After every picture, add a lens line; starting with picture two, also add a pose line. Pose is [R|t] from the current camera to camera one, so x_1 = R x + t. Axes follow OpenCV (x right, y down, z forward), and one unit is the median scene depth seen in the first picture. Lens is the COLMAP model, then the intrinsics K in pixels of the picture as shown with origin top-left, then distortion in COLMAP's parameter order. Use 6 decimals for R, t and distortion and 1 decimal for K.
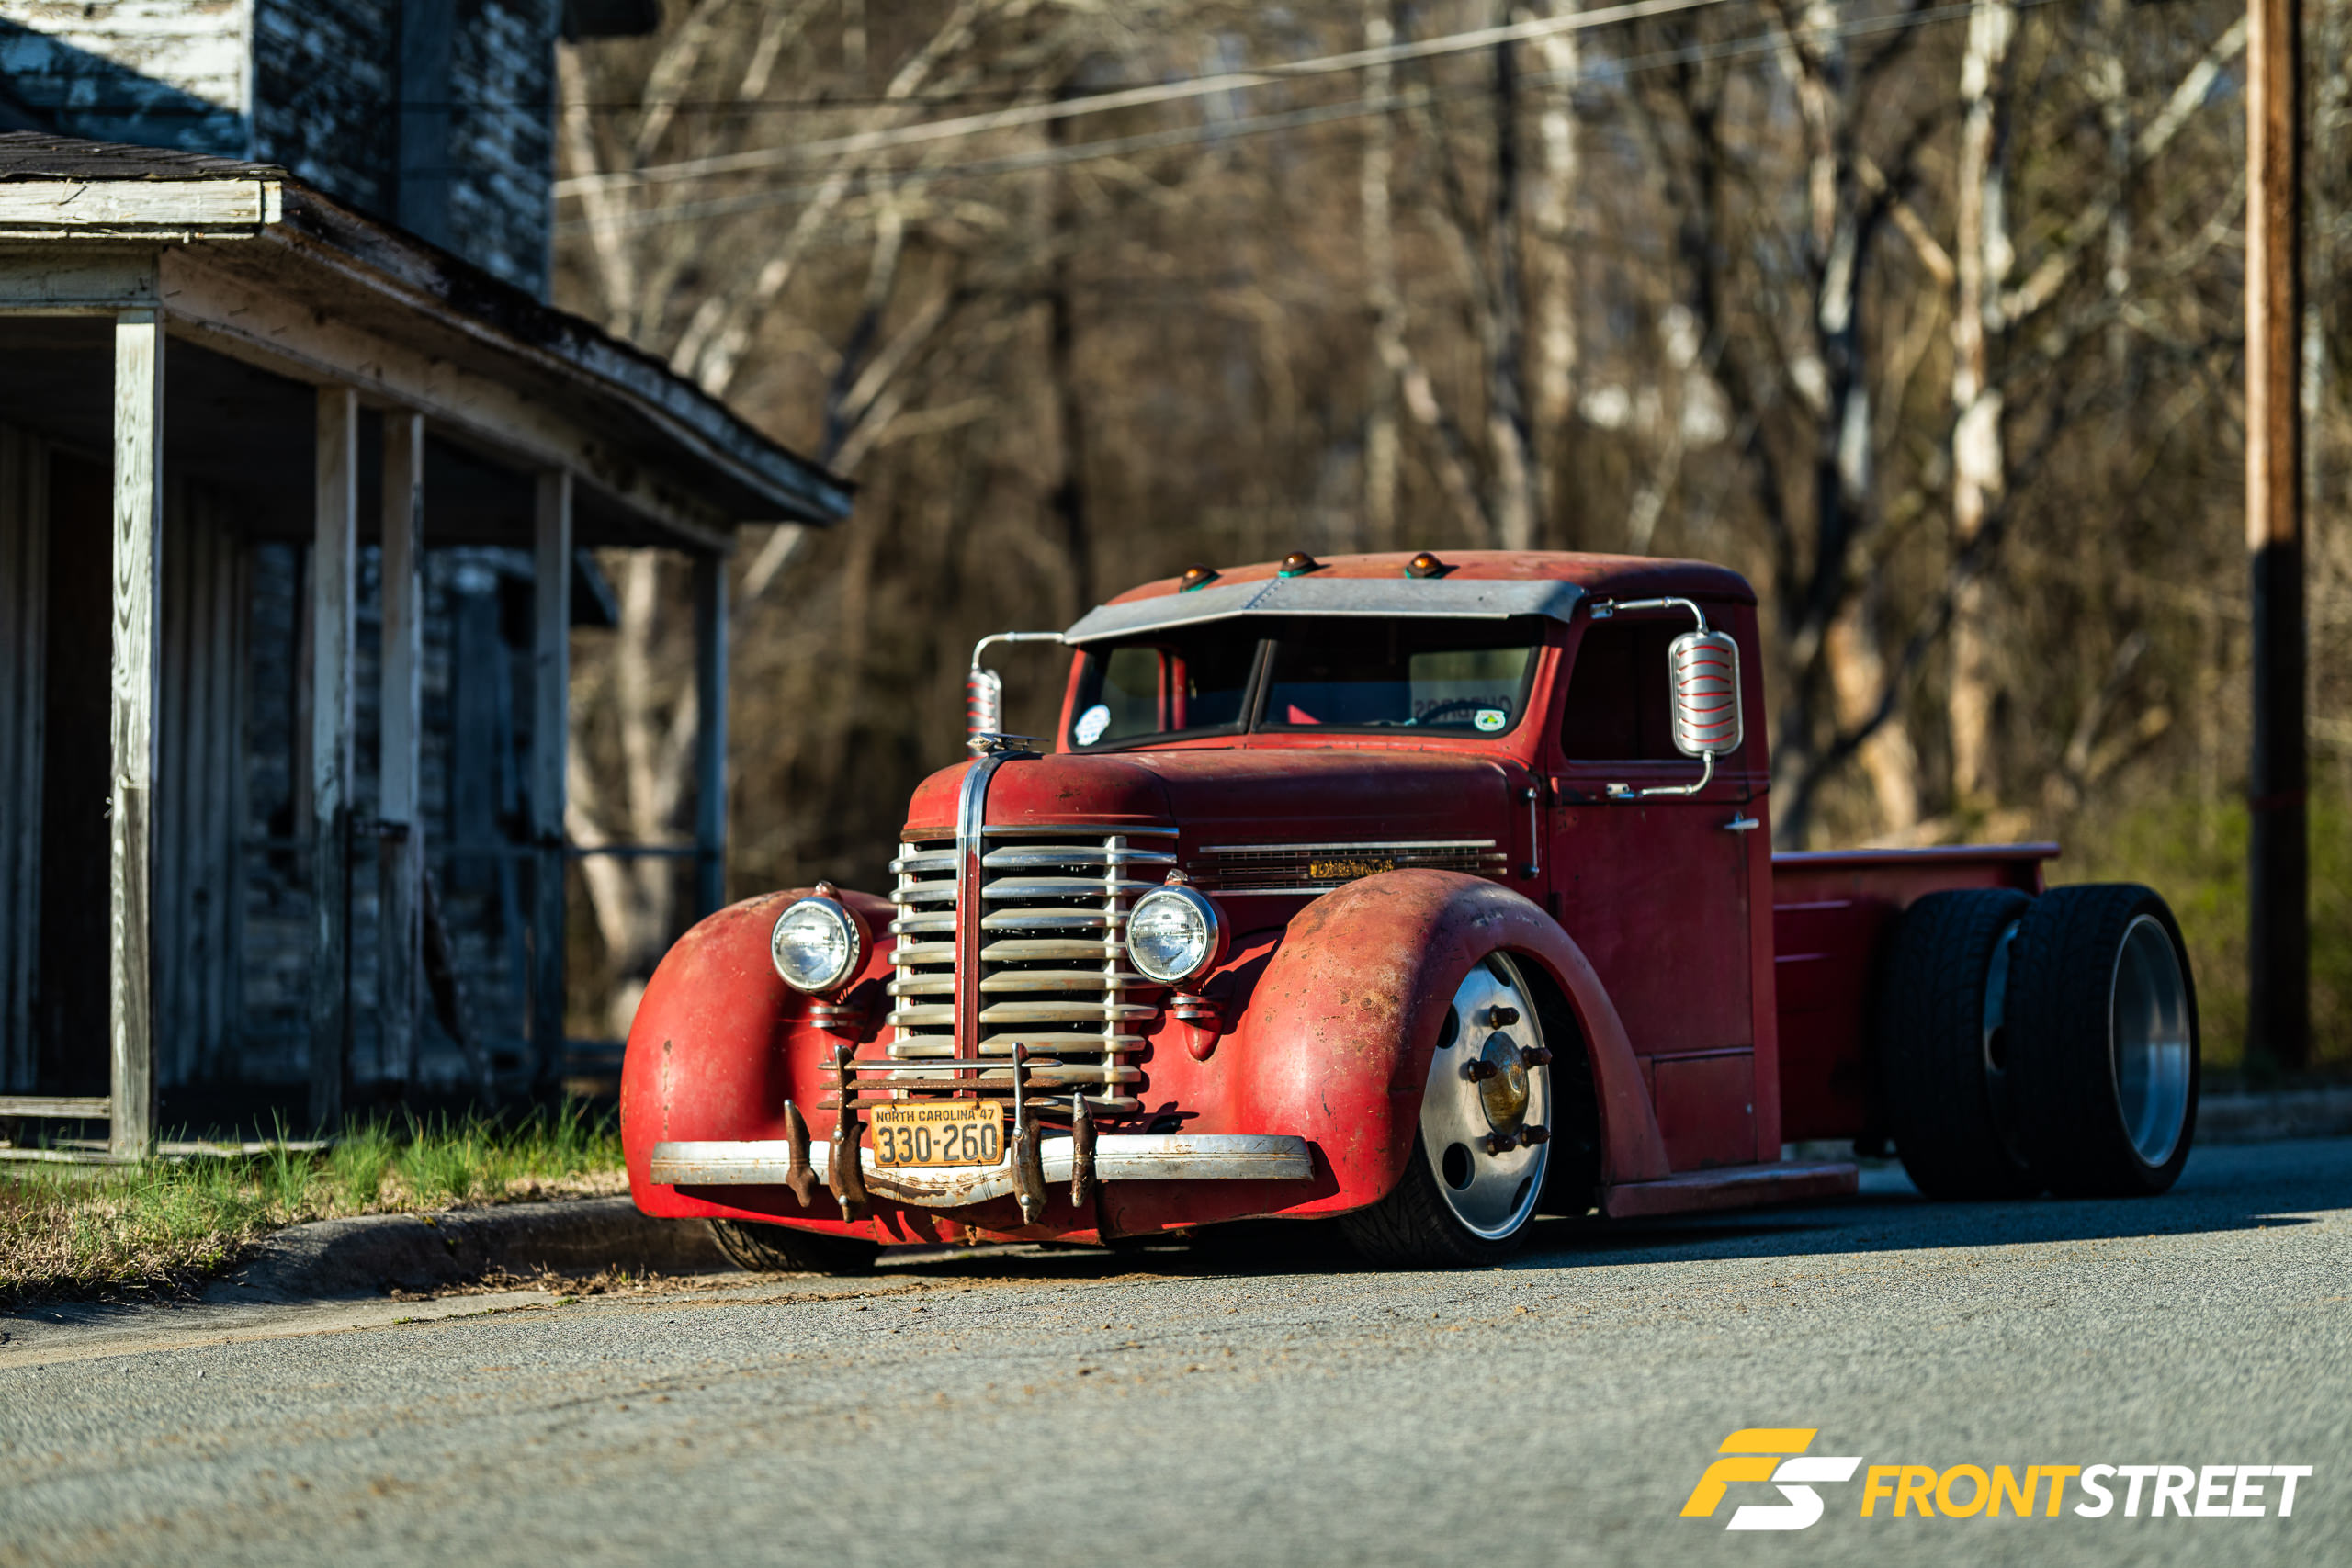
lens RADIAL K [[6807.1, 0, 1161.8], [0, 6807.1, 776.5], [0, 0, 1]] dist [-0.062265, 0.000000]
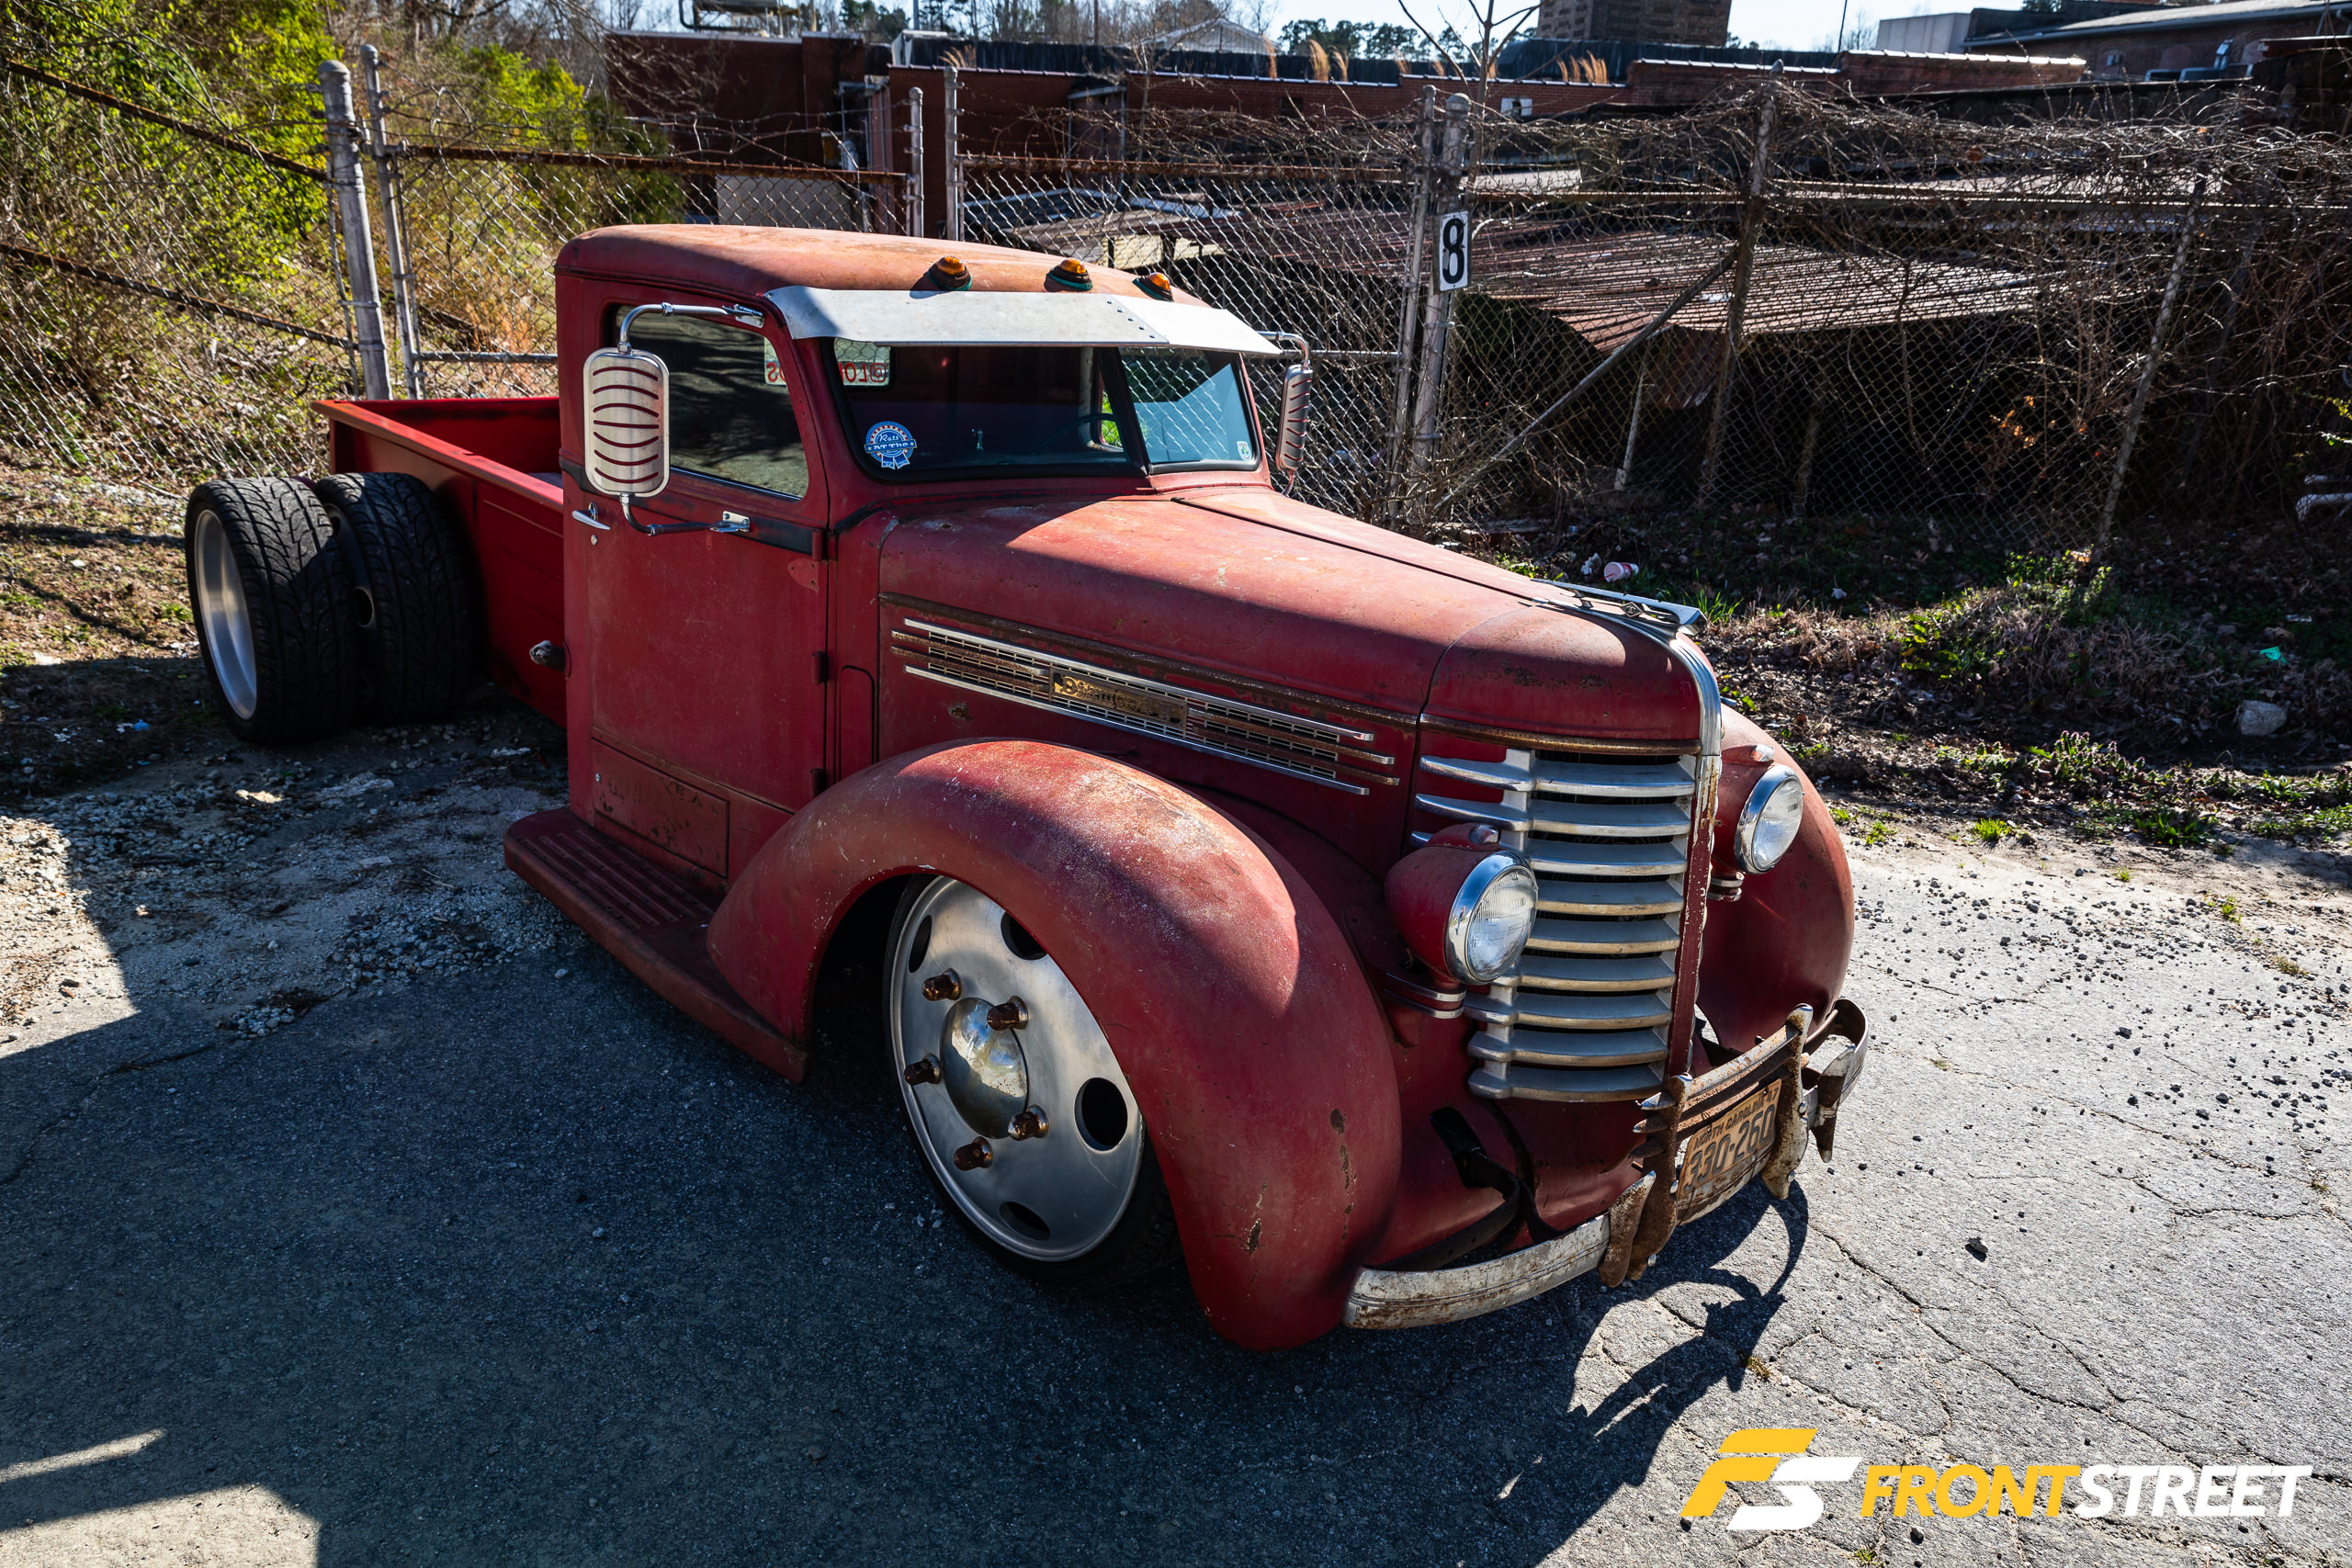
lens RADIAL K [[1553.0, 0, 1181.5], [0, 1553.0, 785.7], [0, 0, 1]] dist [0.007971, -0.001726]
pose [[0.357554, -0.241242, 0.902196, -0.209120], [-0.109020, 0.948673, 0.296875, -0.033289], [-0.927507, -0.204506, 0.312902, 1.005519]]
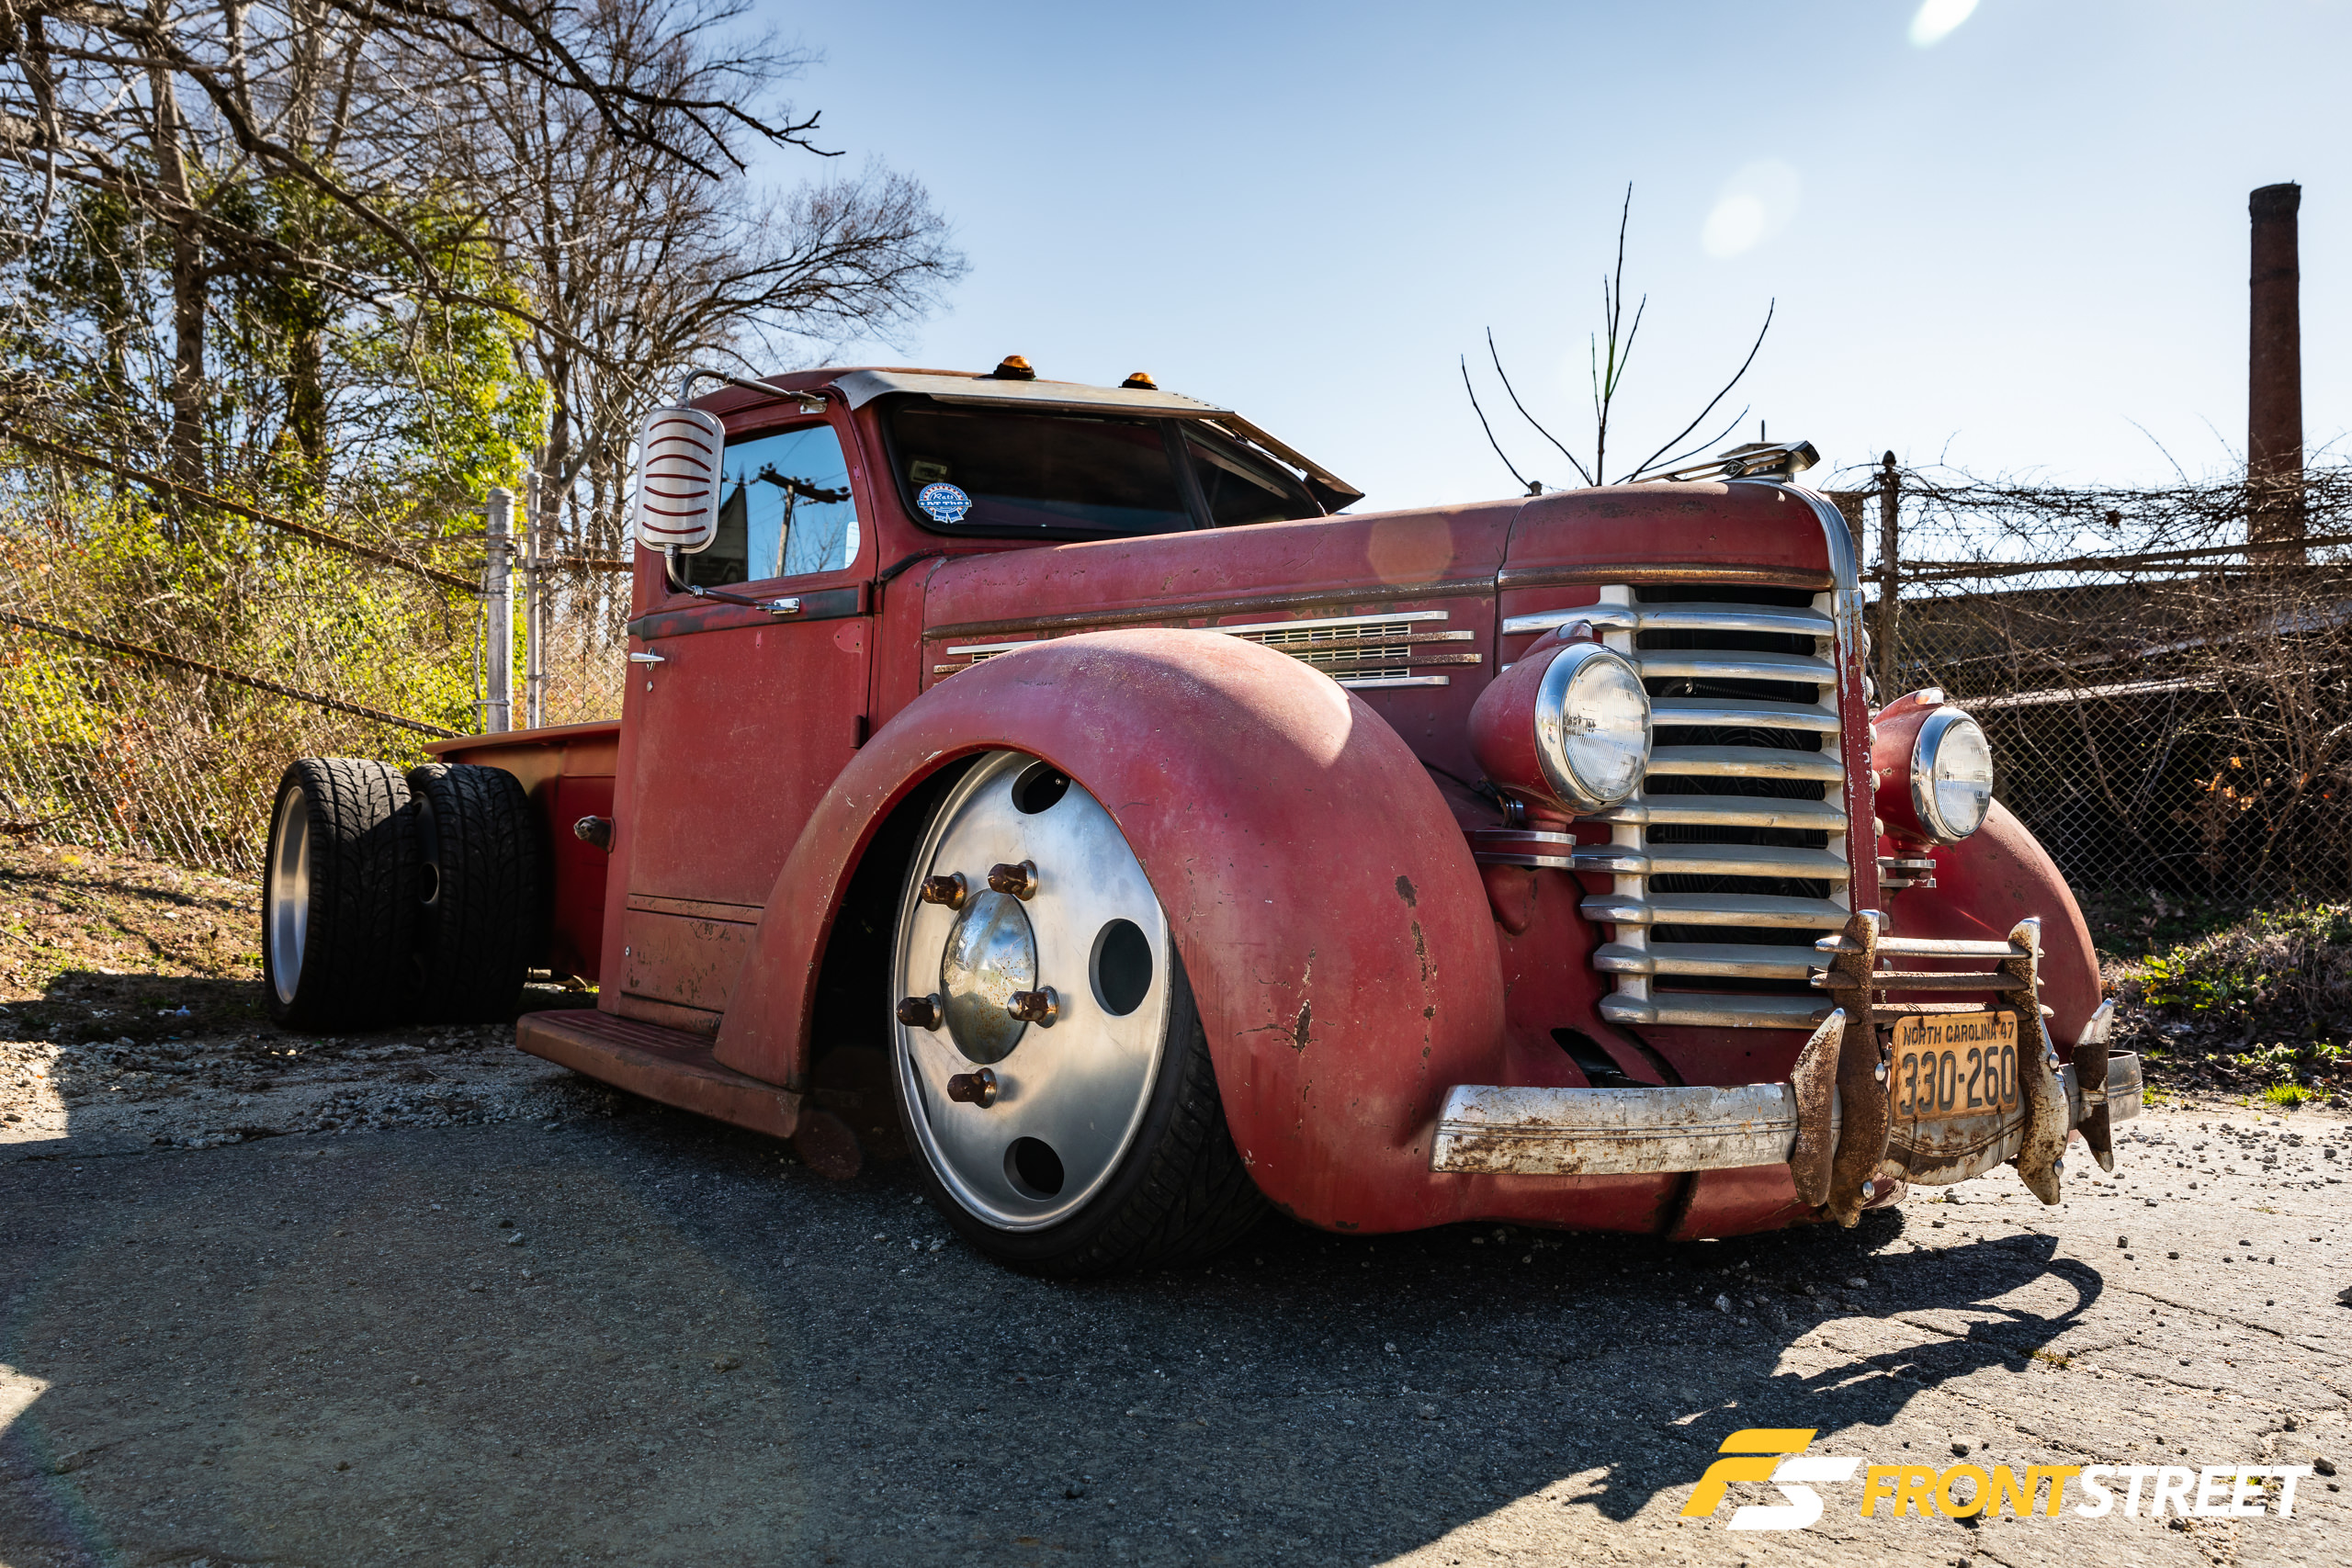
lens RADIAL K [[1646.4, 0, 1184.5], [0, 1646.4, 784.2], [0, 0, 1]] dist [0.009815, -0.006371]
pose [[0.442582, 0.097569, 0.891404, -0.195823], [-0.076408, 0.994551, -0.070923, 0.043203], [-0.893467, -0.036721, 0.447625, 0.991100]]
